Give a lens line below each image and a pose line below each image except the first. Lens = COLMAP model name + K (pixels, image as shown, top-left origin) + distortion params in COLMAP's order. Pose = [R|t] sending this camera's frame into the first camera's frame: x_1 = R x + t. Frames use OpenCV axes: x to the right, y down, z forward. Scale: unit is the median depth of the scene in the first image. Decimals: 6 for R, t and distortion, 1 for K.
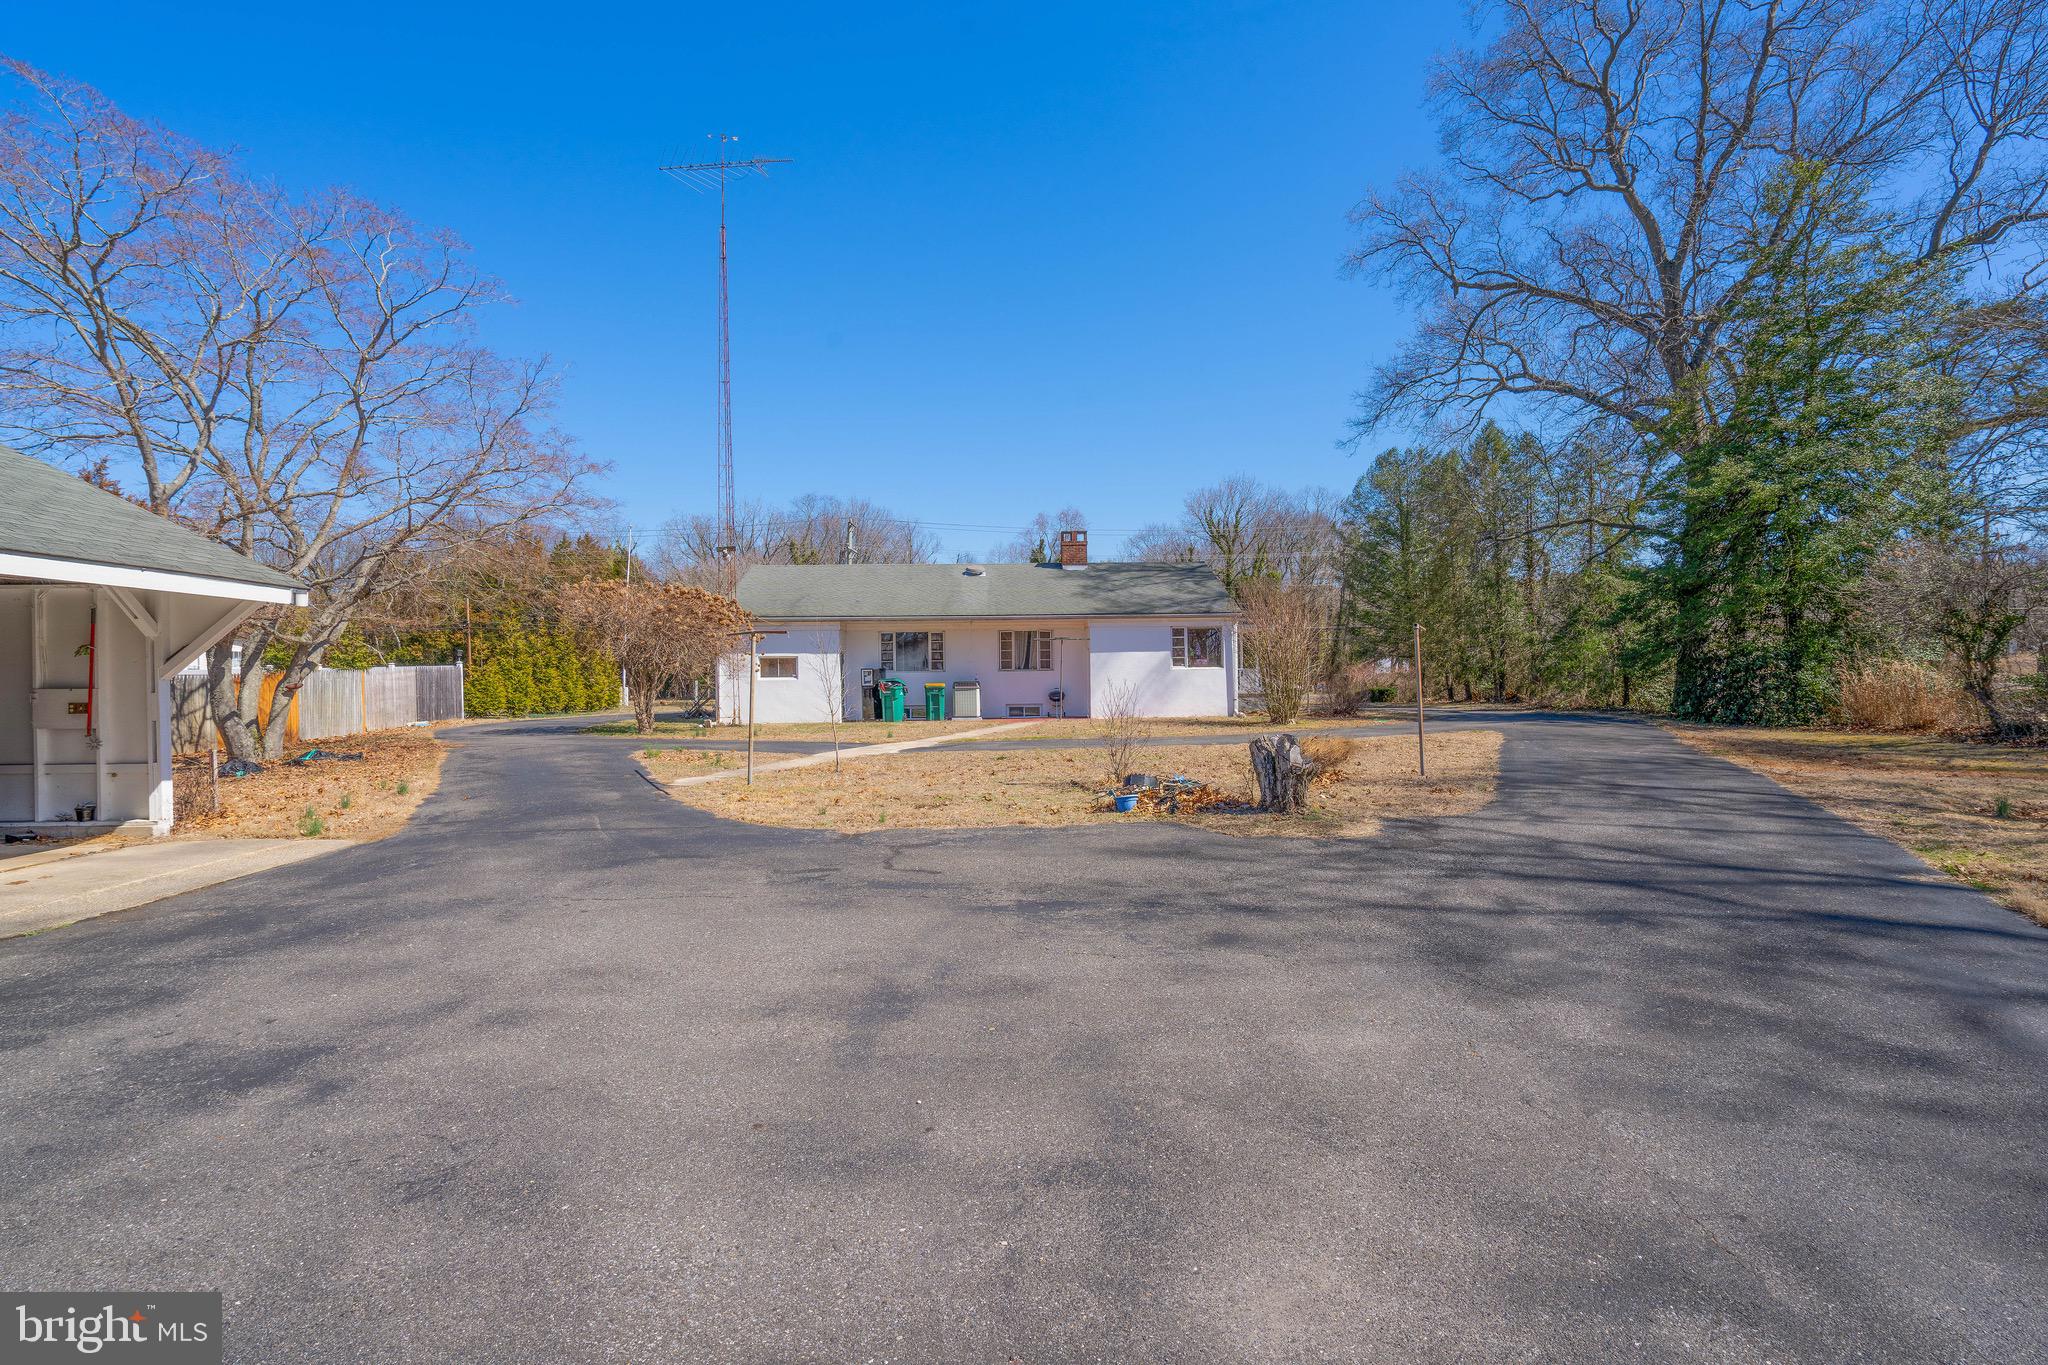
lens RADIAL K [[1040.2, 0, 1024.0], [0, 1040.2, 682.5], [0, 0, 1]] dist [0.001094, 0.000274]
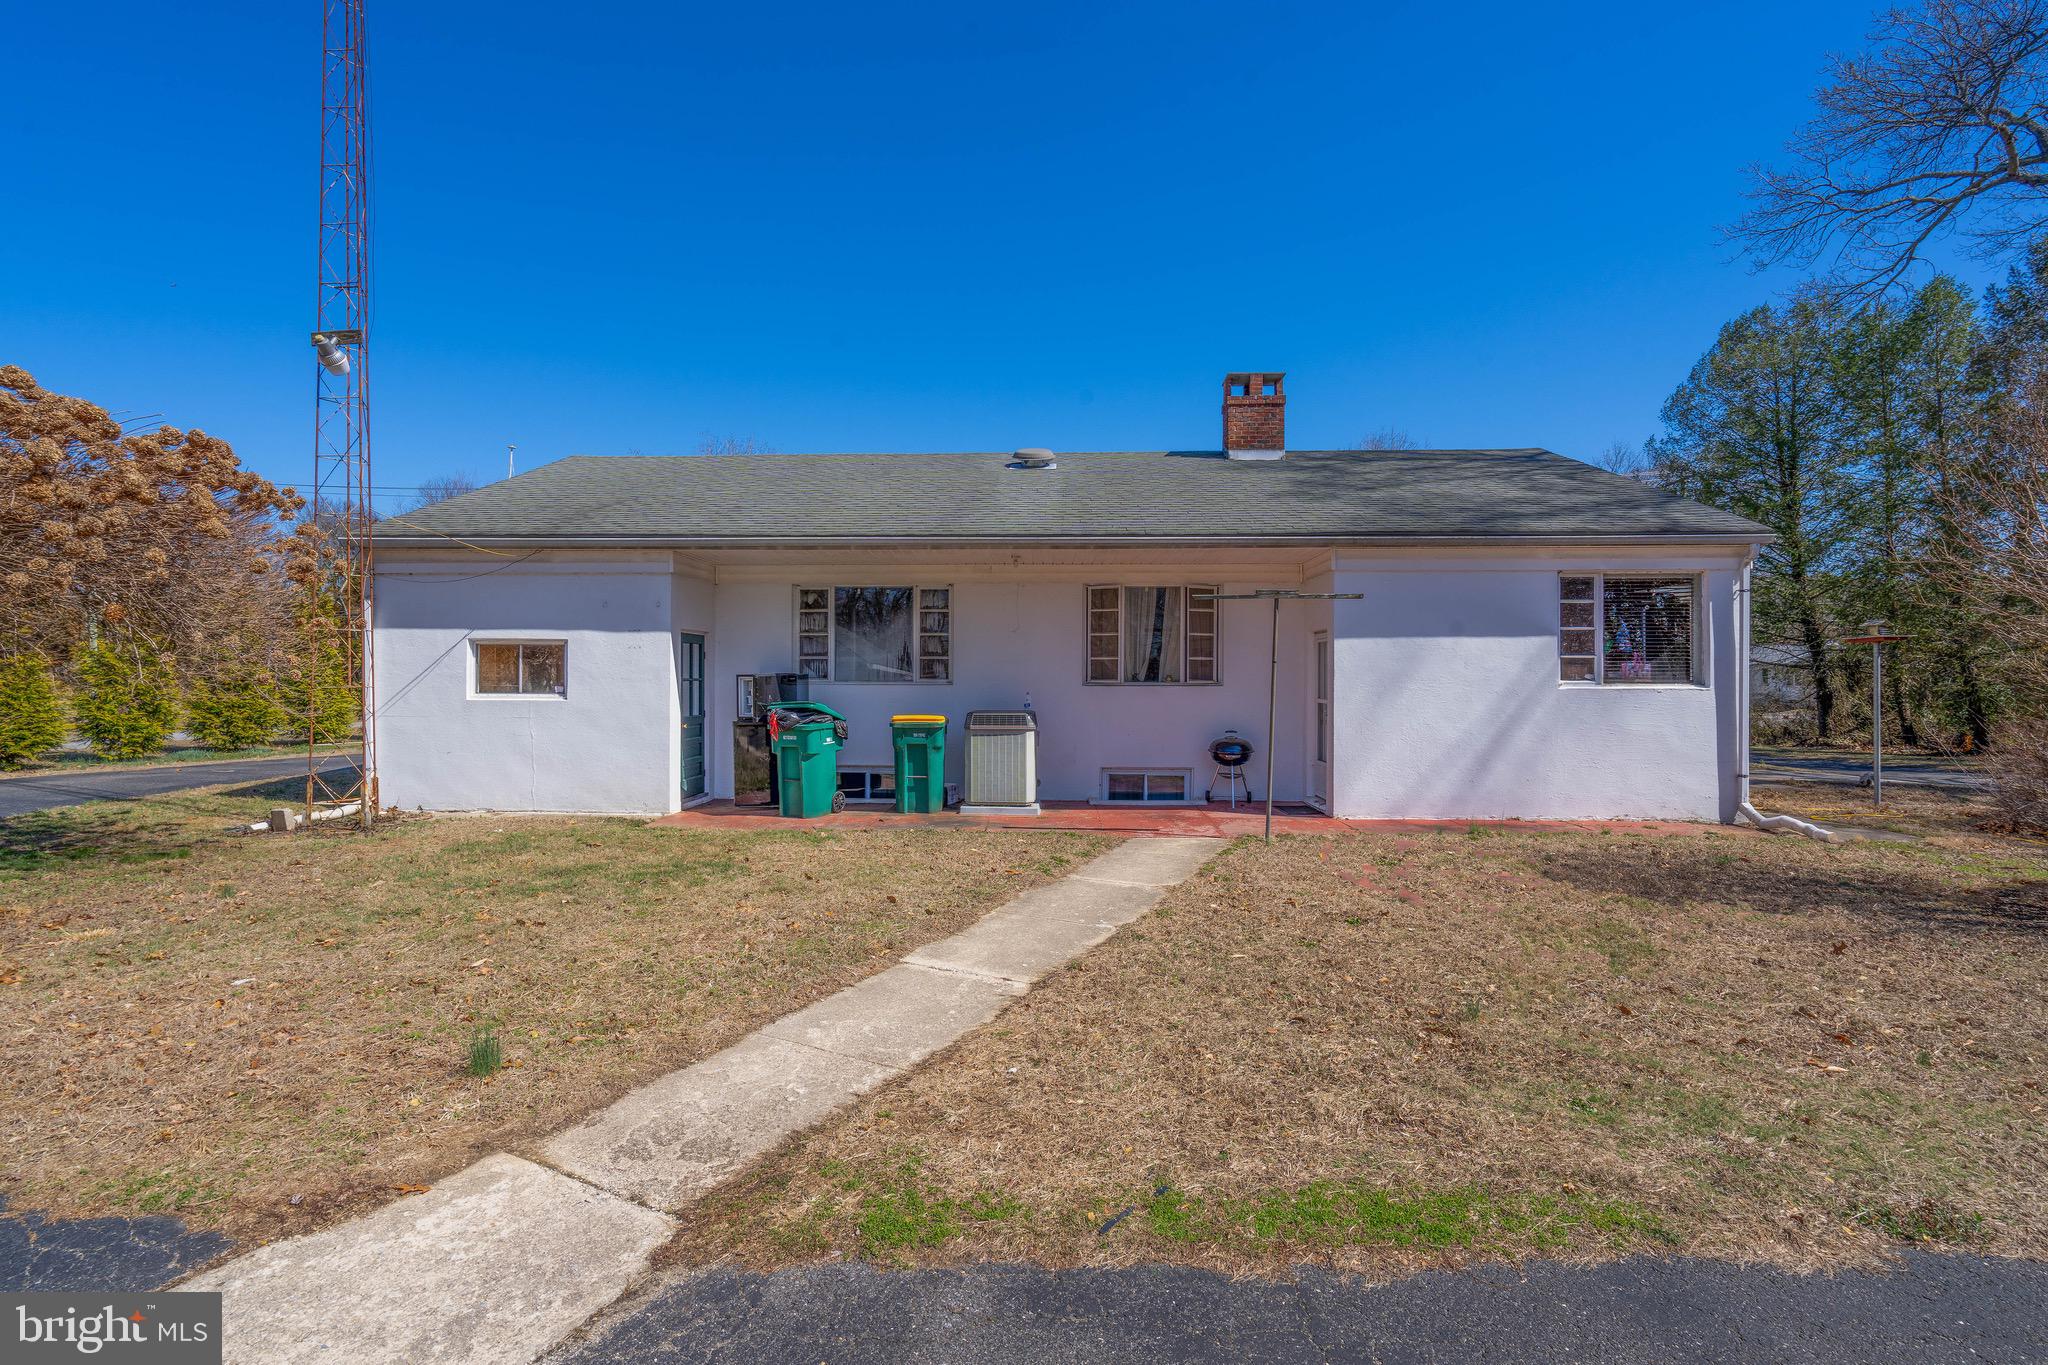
lens RADIAL K [[1040.2, 0, 1024.0], [0, 1040.2, 682.5], [0, 0, 1]] dist [0.001094, 0.000274]
pose [[0.997391, 0.015436, -0.070522, -0.019888], [-0.016001, 0.999844, -0.007449, -0.009007], [0.070396, 0.008558, 0.997482, 0.617795]]
